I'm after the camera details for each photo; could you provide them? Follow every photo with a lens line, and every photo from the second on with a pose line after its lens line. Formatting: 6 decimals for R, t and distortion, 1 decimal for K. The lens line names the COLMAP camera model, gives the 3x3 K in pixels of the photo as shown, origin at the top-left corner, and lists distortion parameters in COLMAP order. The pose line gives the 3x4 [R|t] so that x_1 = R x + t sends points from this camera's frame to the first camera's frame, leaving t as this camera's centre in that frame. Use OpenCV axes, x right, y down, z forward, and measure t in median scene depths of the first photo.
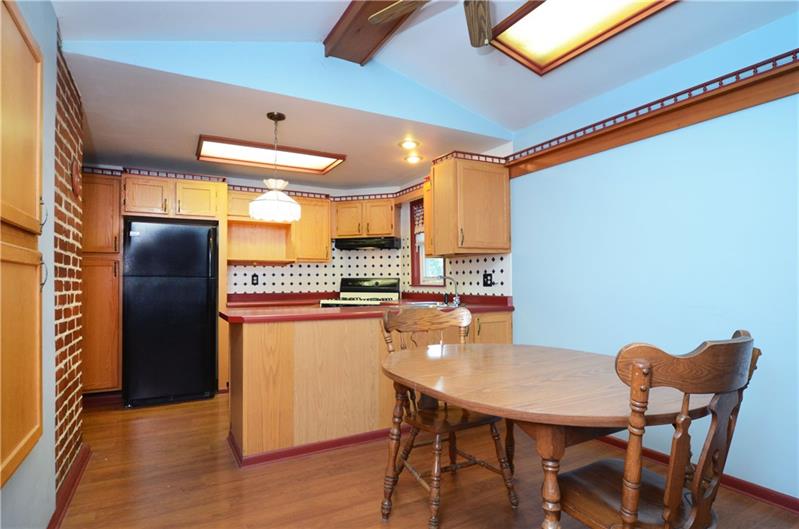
lens RADIAL K [[432.5, 0, 398.6], [0, 432.5, 271.8], [0, 0, 1]] dist [-0.007679, 0.003115]
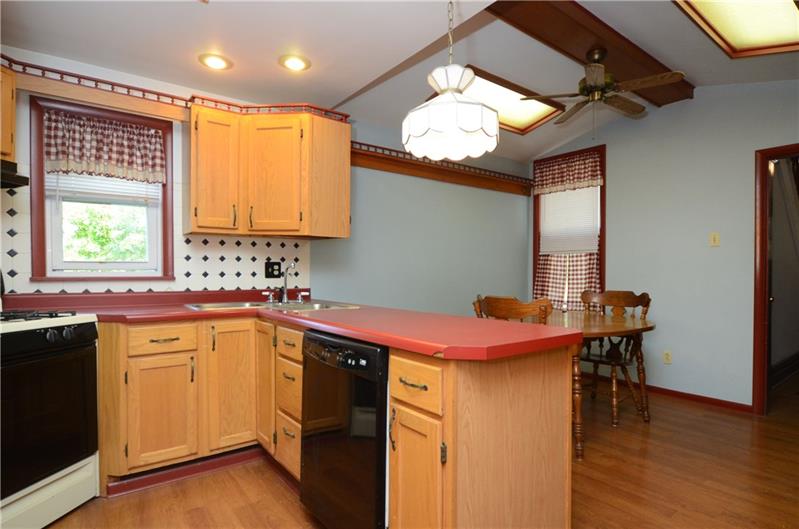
lens RADIAL K [[432.5, 0, 399.6], [0, 432.5, 272.7], [0, 0, 1]] dist [-0.007679, 0.003115]
pose [[-0.135461, 0.001976, 0.990781, -0.486336], [-0.025462, 0.999661, -0.005475, 0.017830], [-0.990455, -0.025969, -0.135365, 0.692099]]
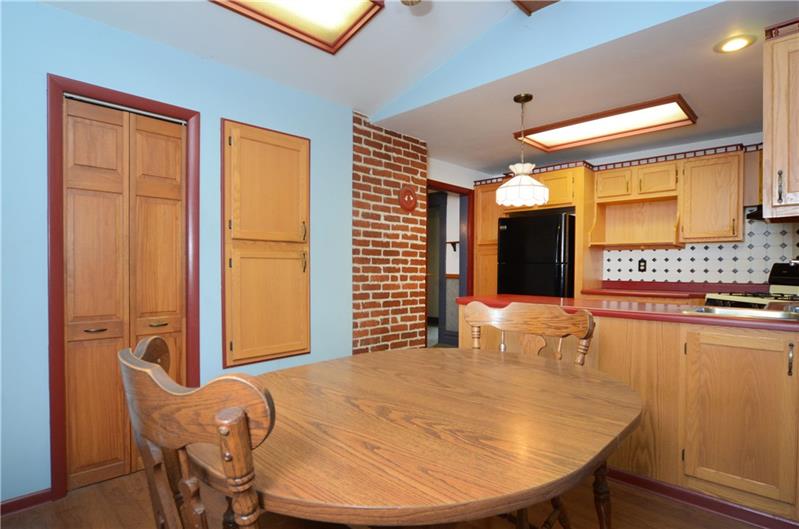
lens RADIAL K [[432.5, 0, 404.2], [0, 432.5, 264.4], [0, 0, 1]] dist [-0.007679, 0.003115]
pose [[0.293445, -0.000432, -0.955976, 0.359508], [0.015218, 0.999875, 0.004220, 0.004919], [0.955855, -0.015786, 0.293415, 0.284961]]
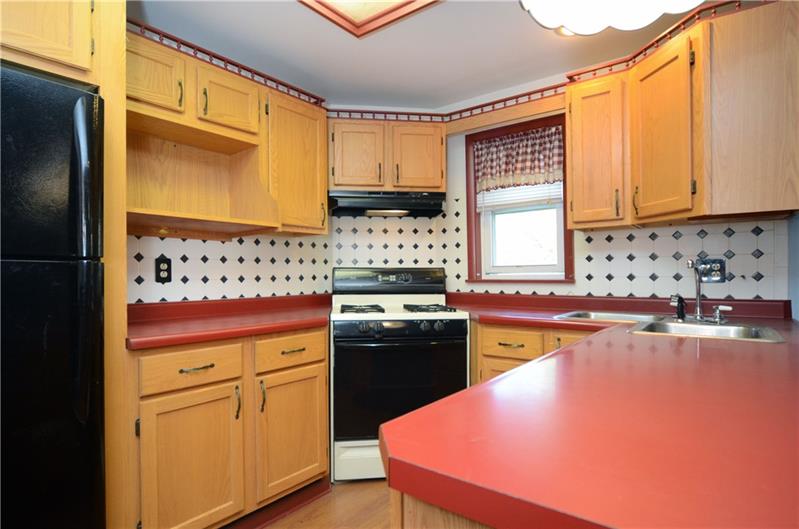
lens RADIAL K [[432.5, 0, 400.7], [0, 432.5, 272.2], [0, 0, 1]] dist [-0.007679, 0.003115]
pose [[0.912317, 0.000928, 0.409483, -0.293721], [-0.007540, 0.999866, 0.014535, 0.012713], [-0.409415, -0.016348, 0.912202, 0.525284]]
